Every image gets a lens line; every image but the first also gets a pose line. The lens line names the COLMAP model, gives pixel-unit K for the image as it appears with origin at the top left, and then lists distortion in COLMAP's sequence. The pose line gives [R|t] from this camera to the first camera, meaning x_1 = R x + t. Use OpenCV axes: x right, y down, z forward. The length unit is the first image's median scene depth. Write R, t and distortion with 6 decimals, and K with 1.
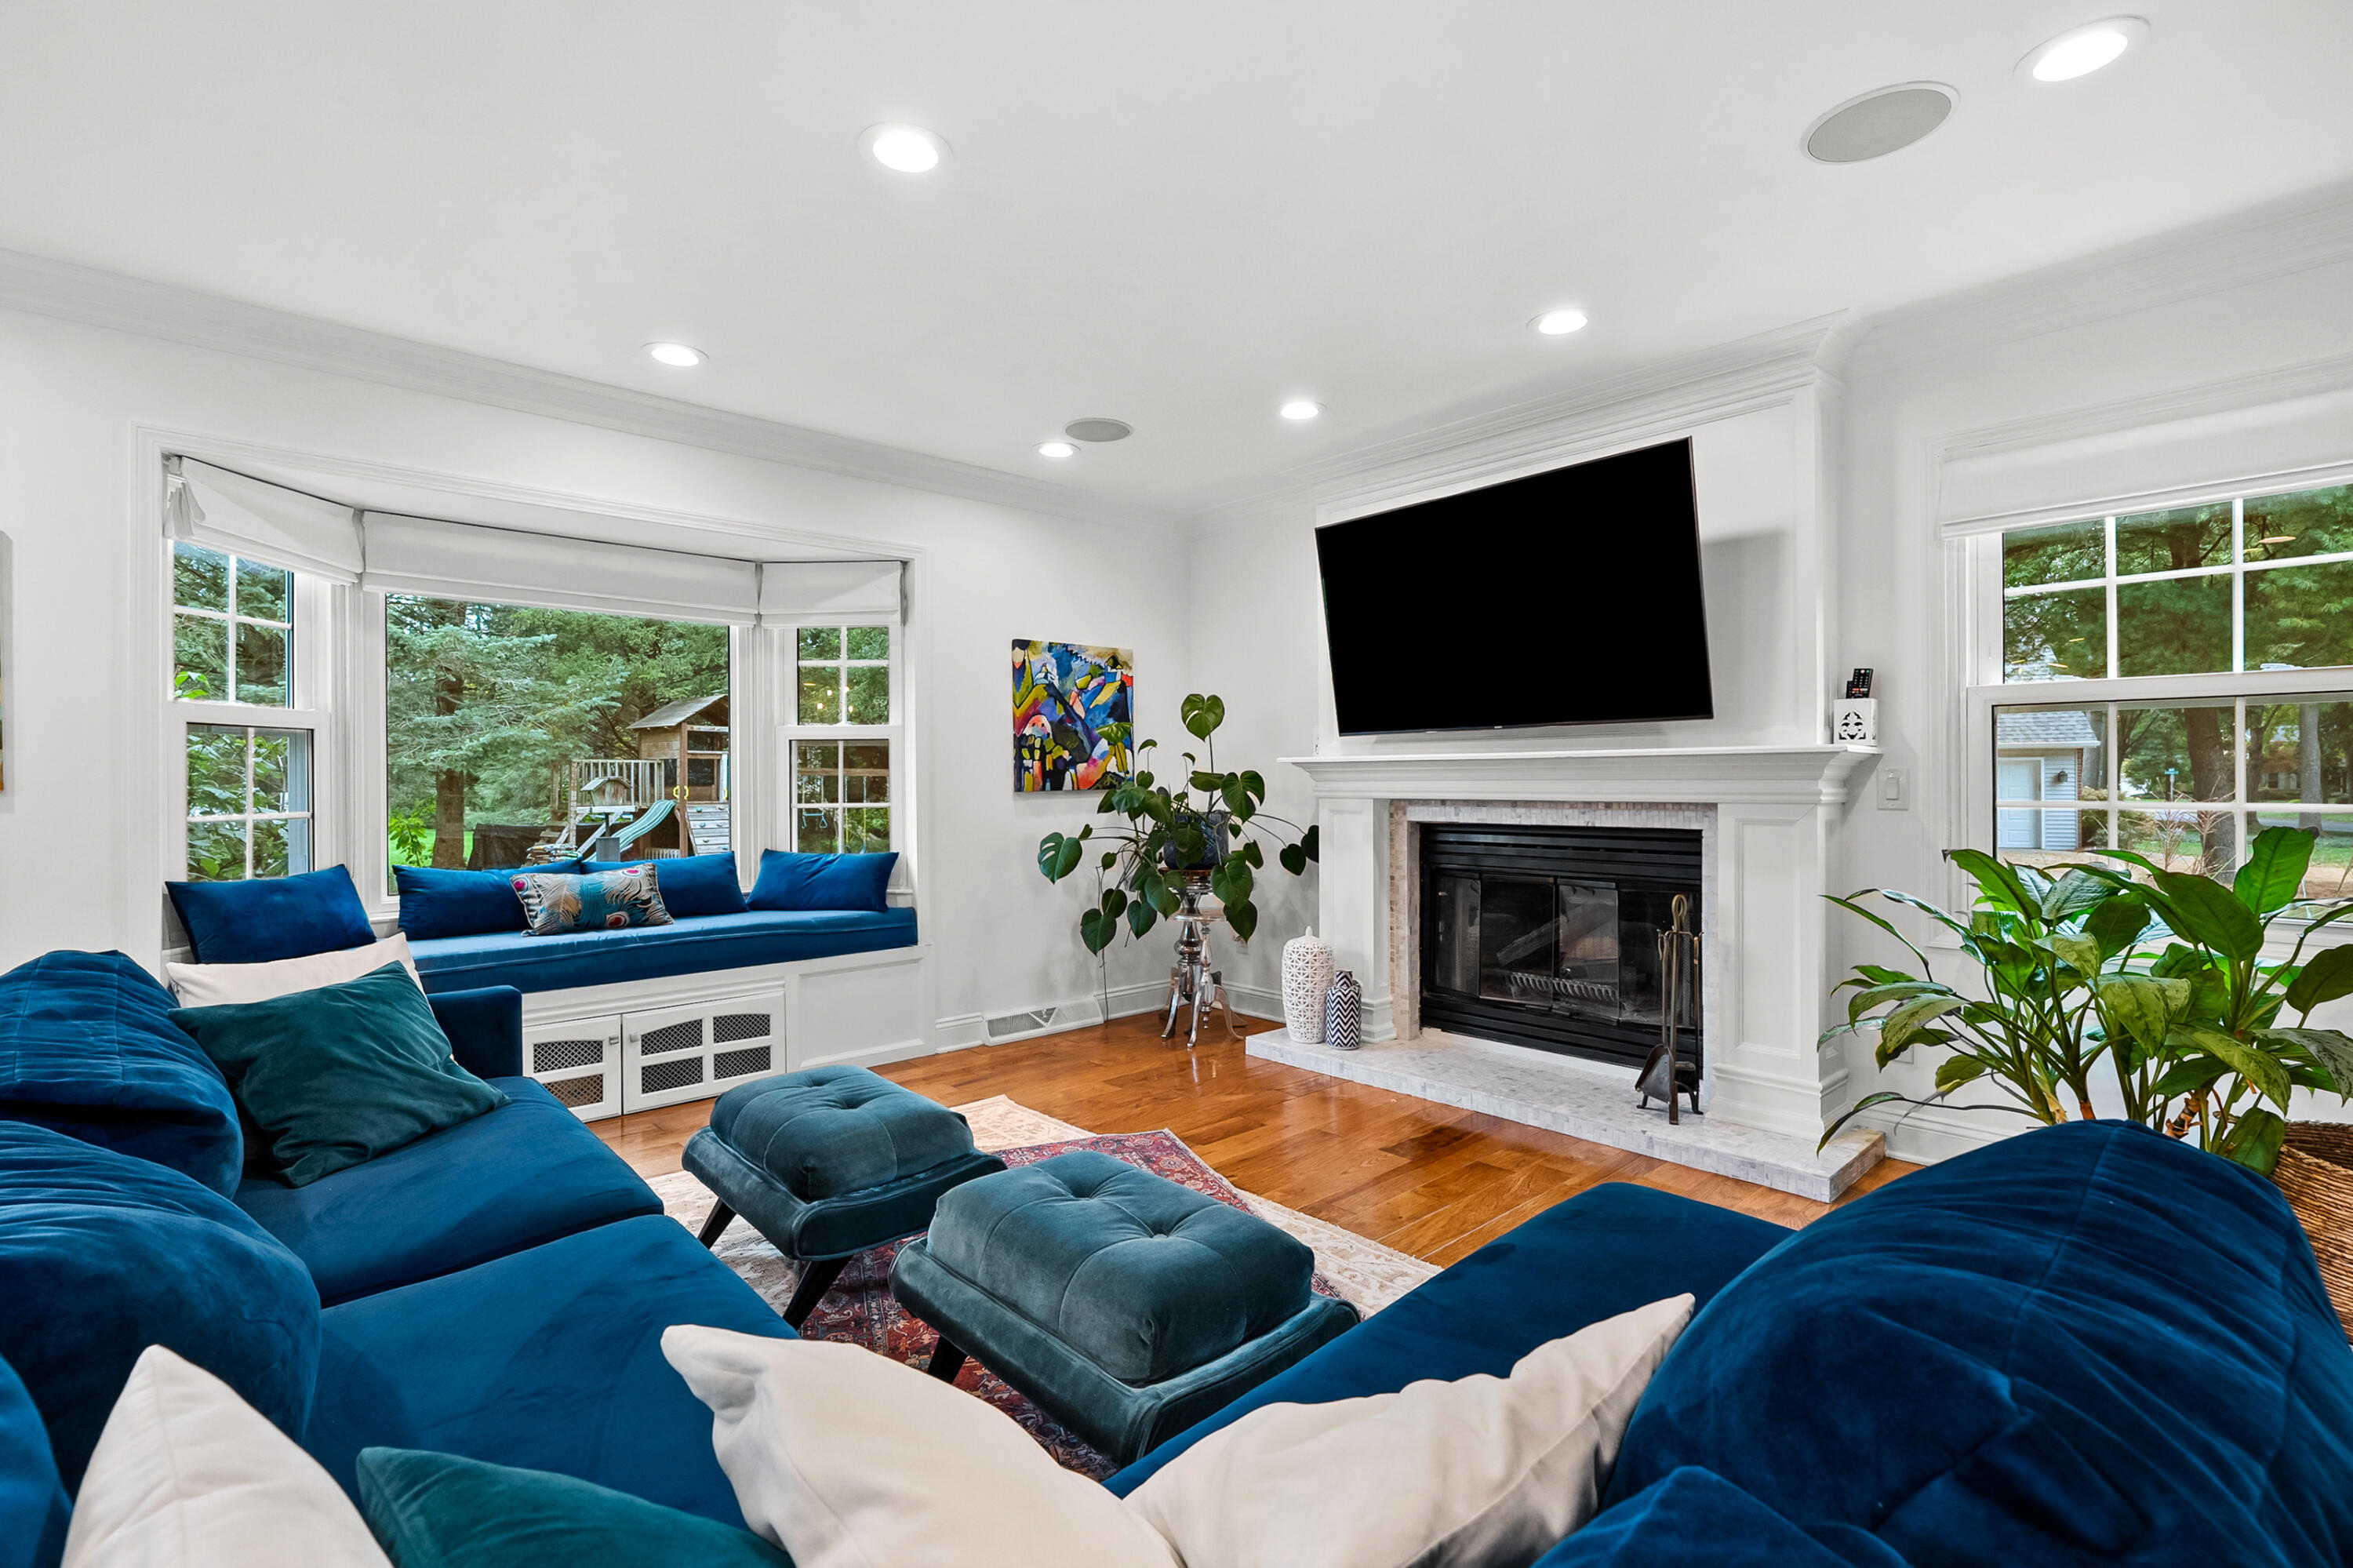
lens RADIAL K [[1084.1, 0, 1191.9], [0, 1084.1, 776.9], [0, 0, 1]] dist [-0.007651, 0.002544]
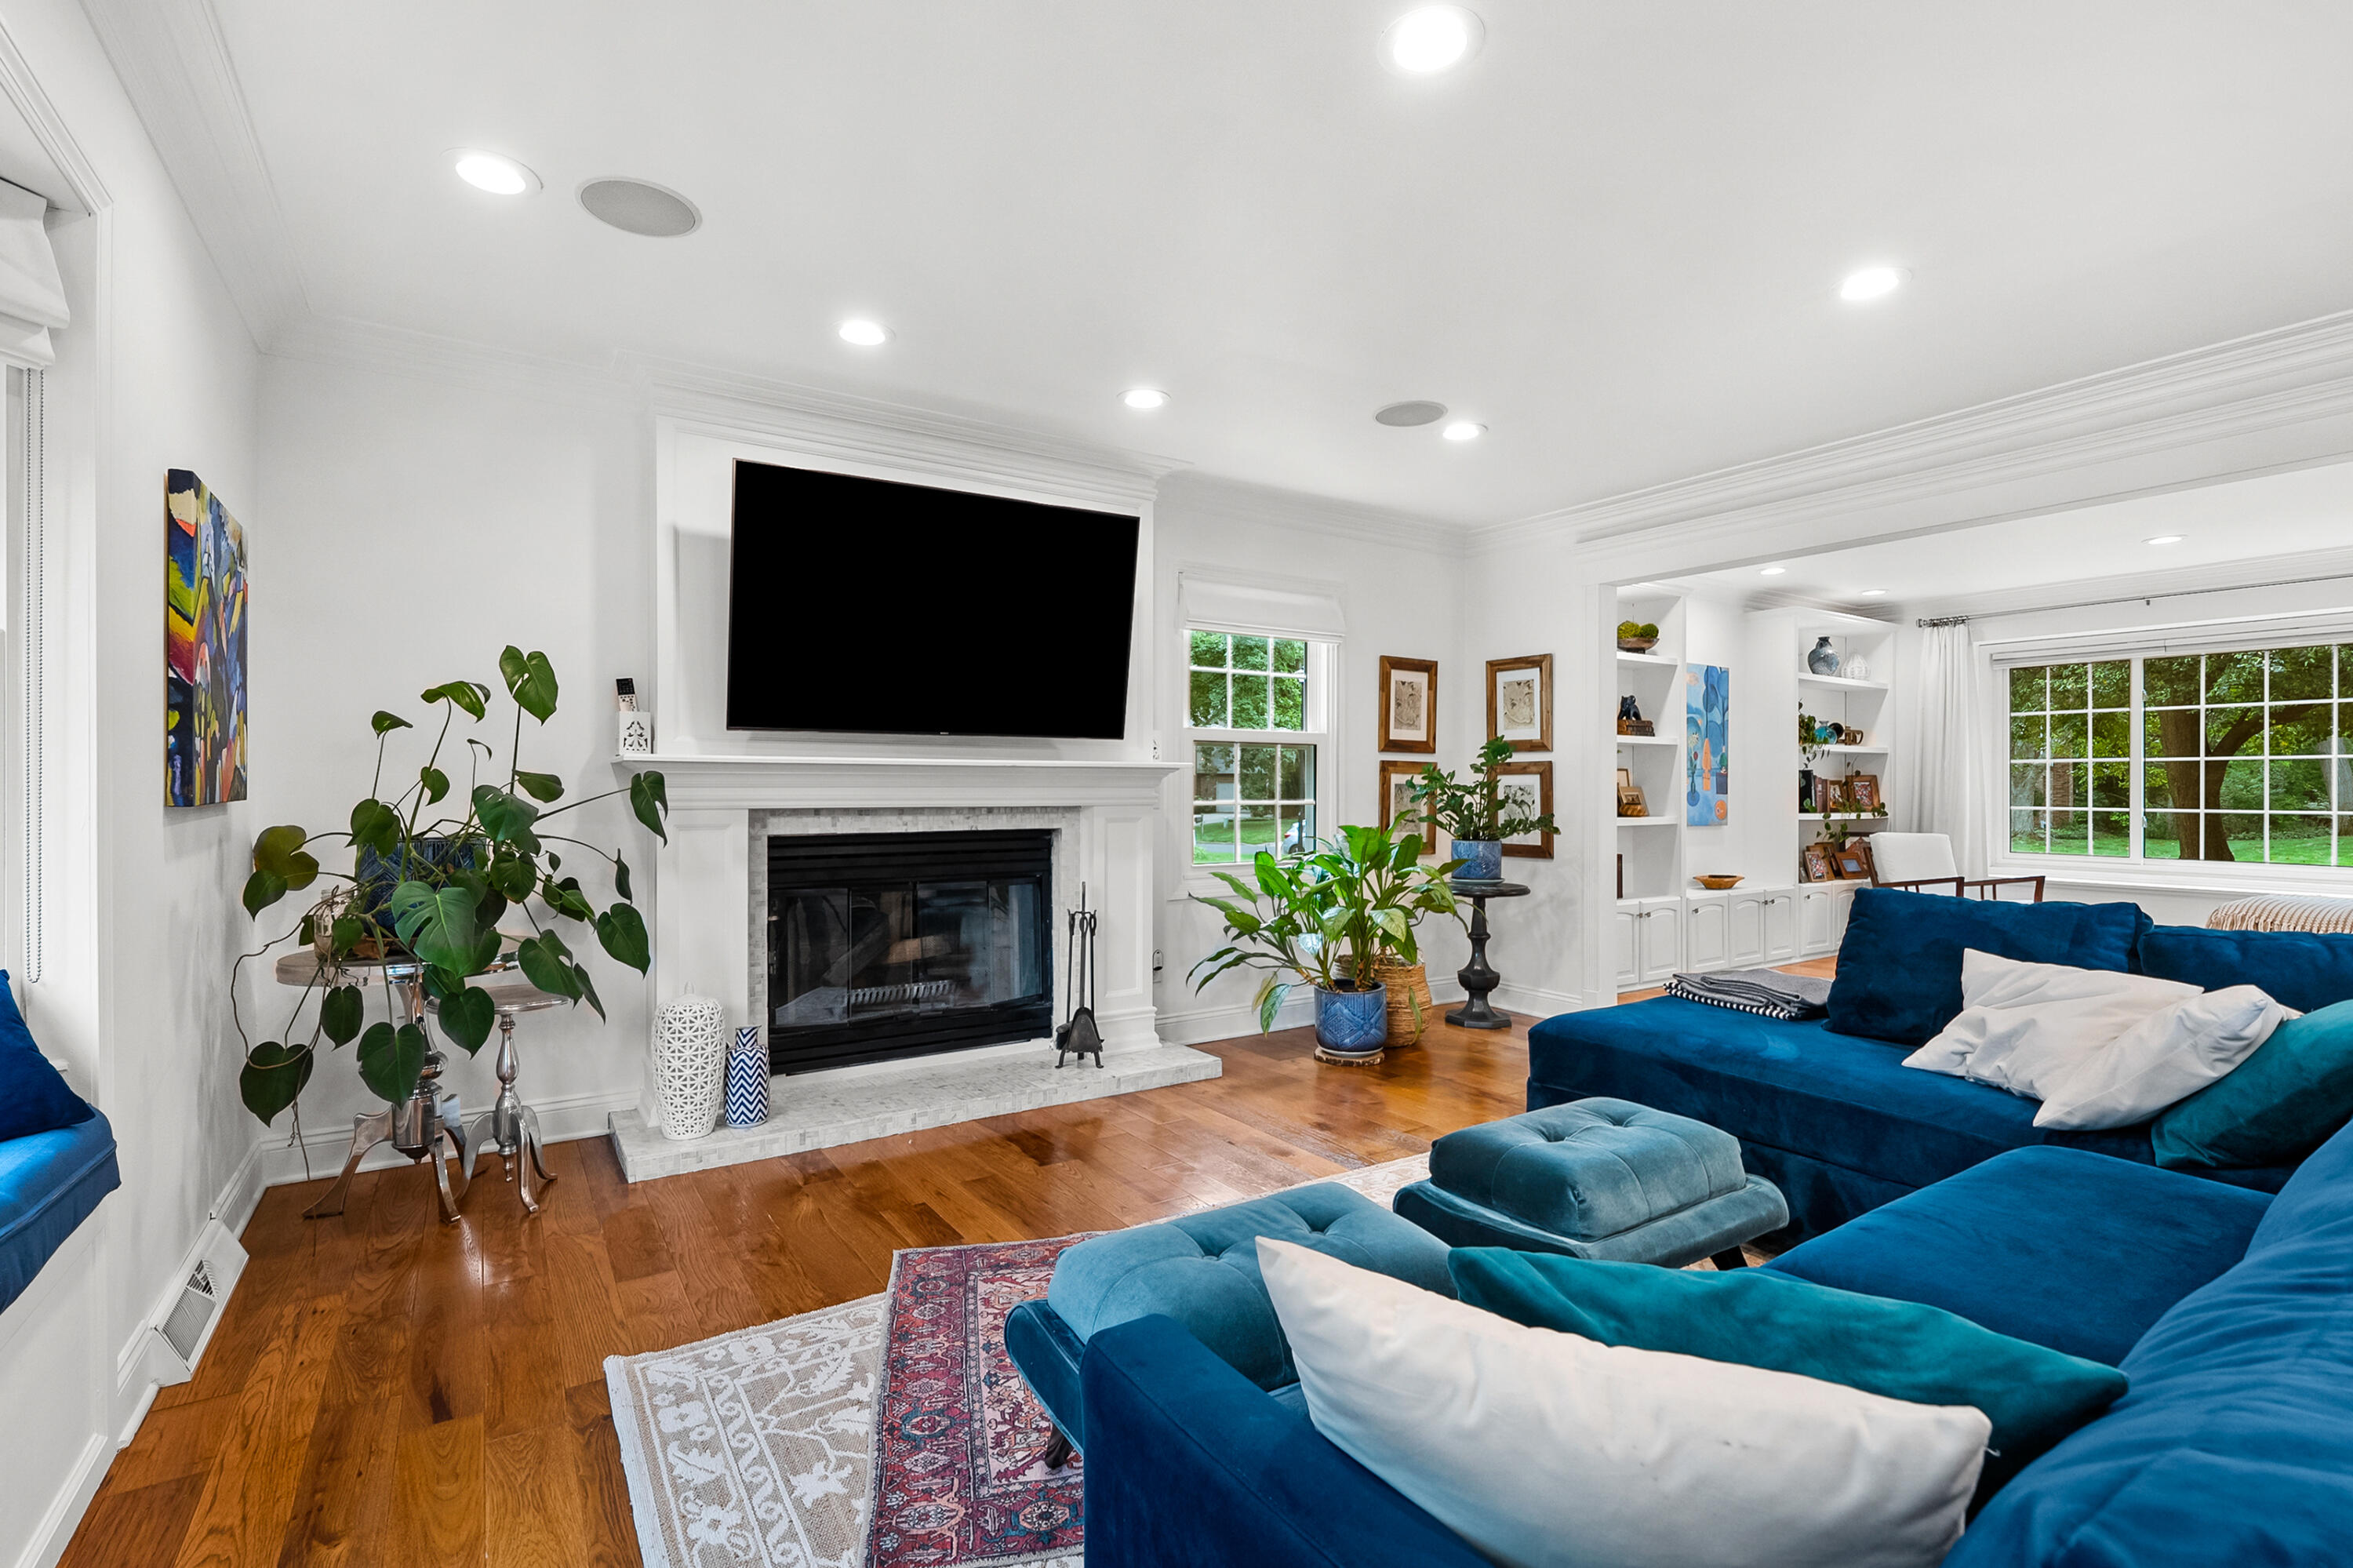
lens RADIAL K [[1084.1, 0, 1198.0], [0, 1084.1, 789.6], [0, 0, 1]] dist [-0.007651, 0.002544]
pose [[0.149438, 0.005798, 0.988754, -0.659208], [-0.002258, 0.999982, -0.005523, 0.010565], [-0.988768, -0.001407, 0.149449, 0.618007]]
